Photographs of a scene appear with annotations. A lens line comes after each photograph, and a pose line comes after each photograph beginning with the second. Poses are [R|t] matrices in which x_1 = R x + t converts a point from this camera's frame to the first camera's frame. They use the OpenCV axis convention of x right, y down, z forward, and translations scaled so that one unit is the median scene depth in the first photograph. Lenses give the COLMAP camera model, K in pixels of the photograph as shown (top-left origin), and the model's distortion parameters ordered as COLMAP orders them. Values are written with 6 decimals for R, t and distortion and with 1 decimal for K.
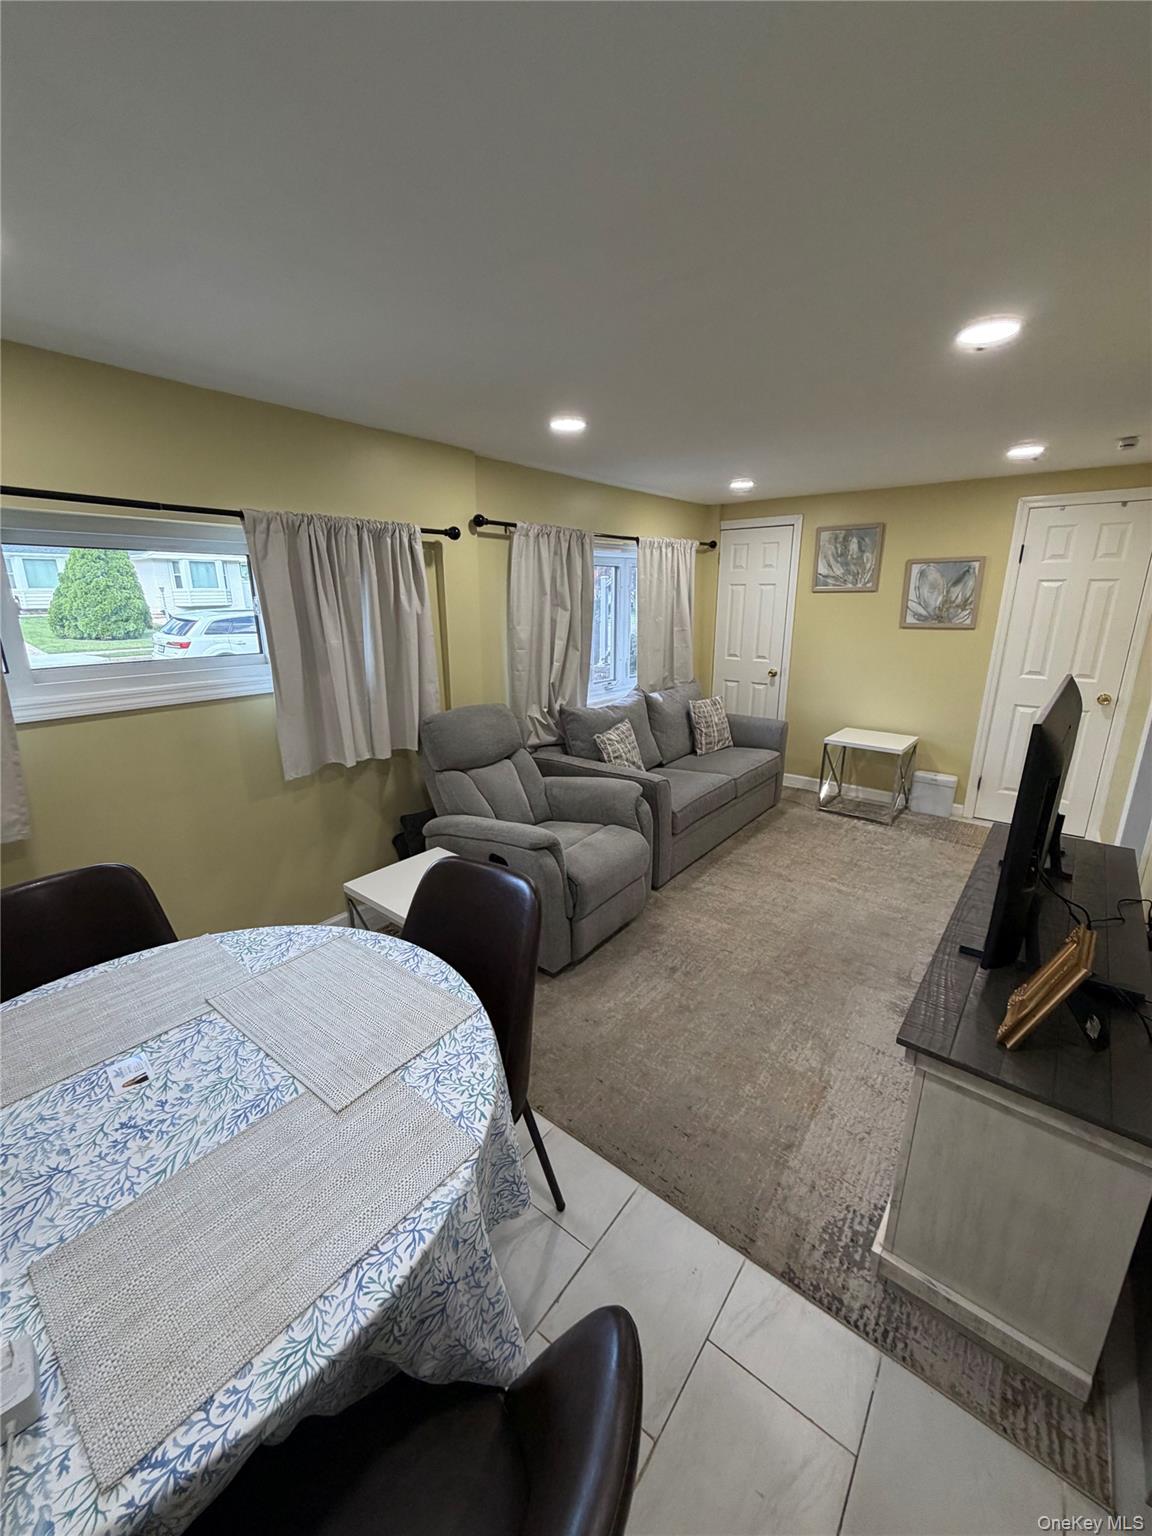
lens RADIAL K [[614.9, 0, 578.0], [0, 614.9, 768.8], [0, 0, 1]] dist [0.000839, 0.000126]
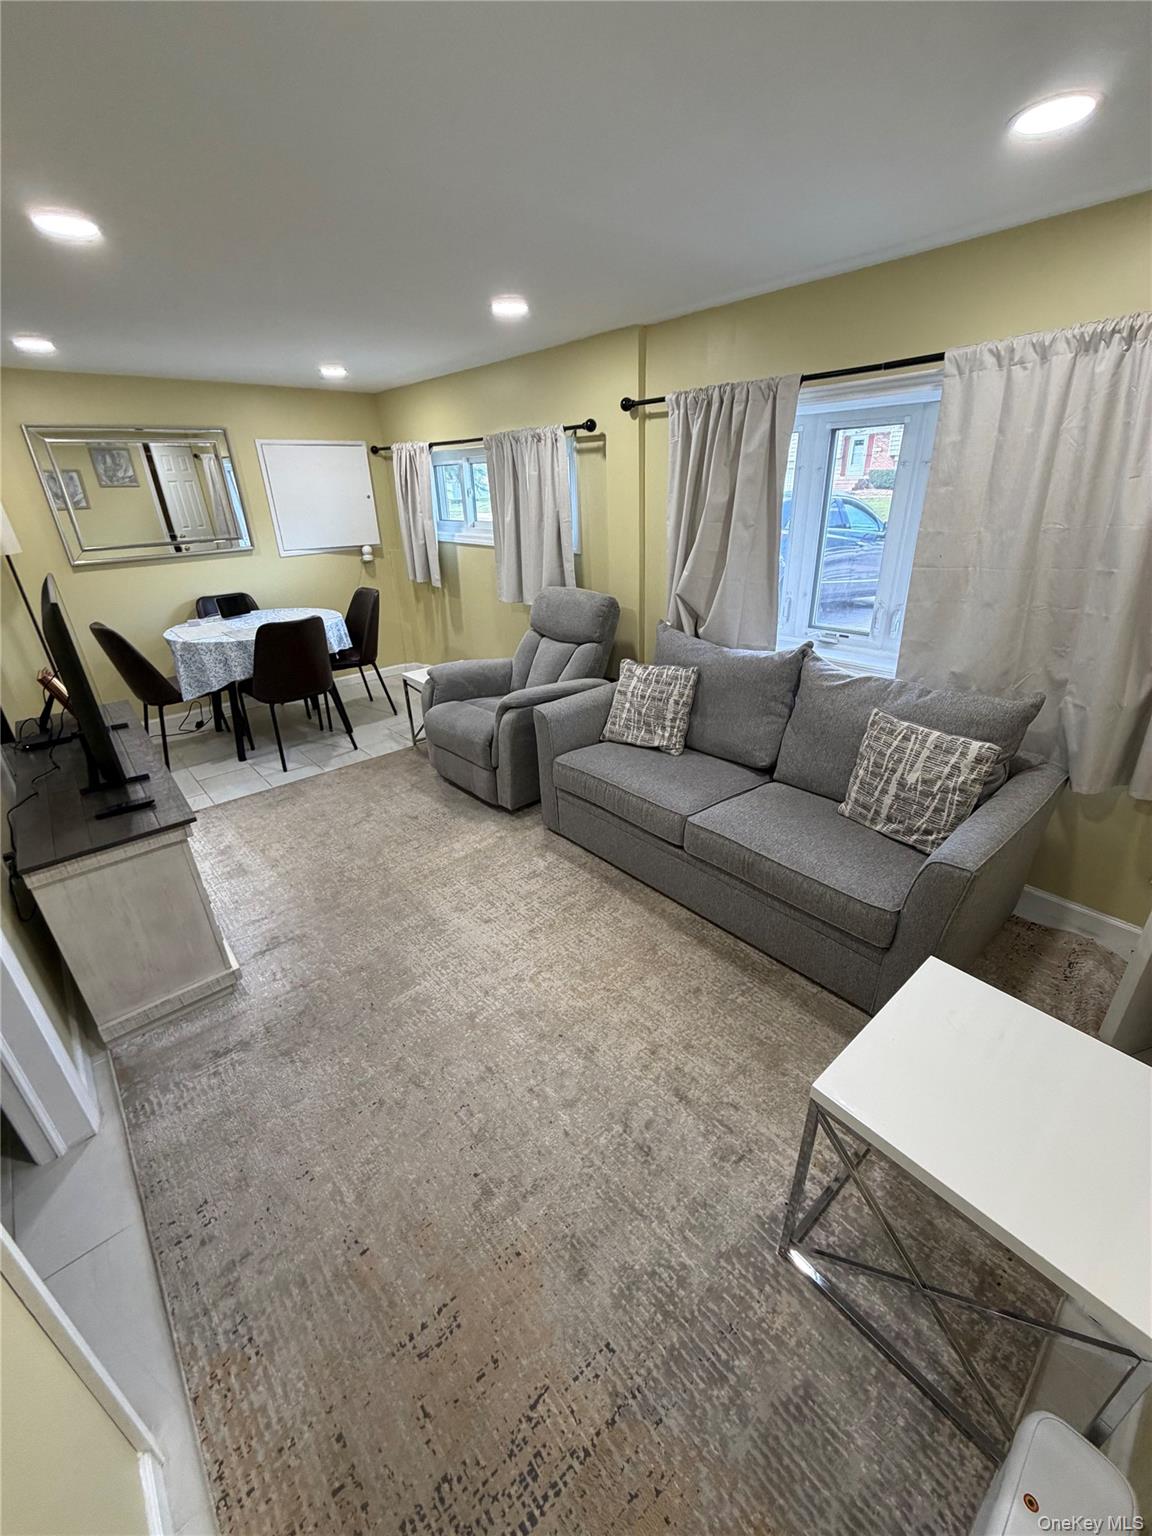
lens RADIAL K [[614.9, 0, 577.6], [0, 614.9, 768.5], [0, 0, 1]] dist [0.000839, 0.000126]
pose [[-0.183863, 0.423085, -0.887239, 0.822159], [-0.244368, 0.854615, 0.458168, -0.285789], [0.952092, 0.301053, -0.053744, 0.976582]]
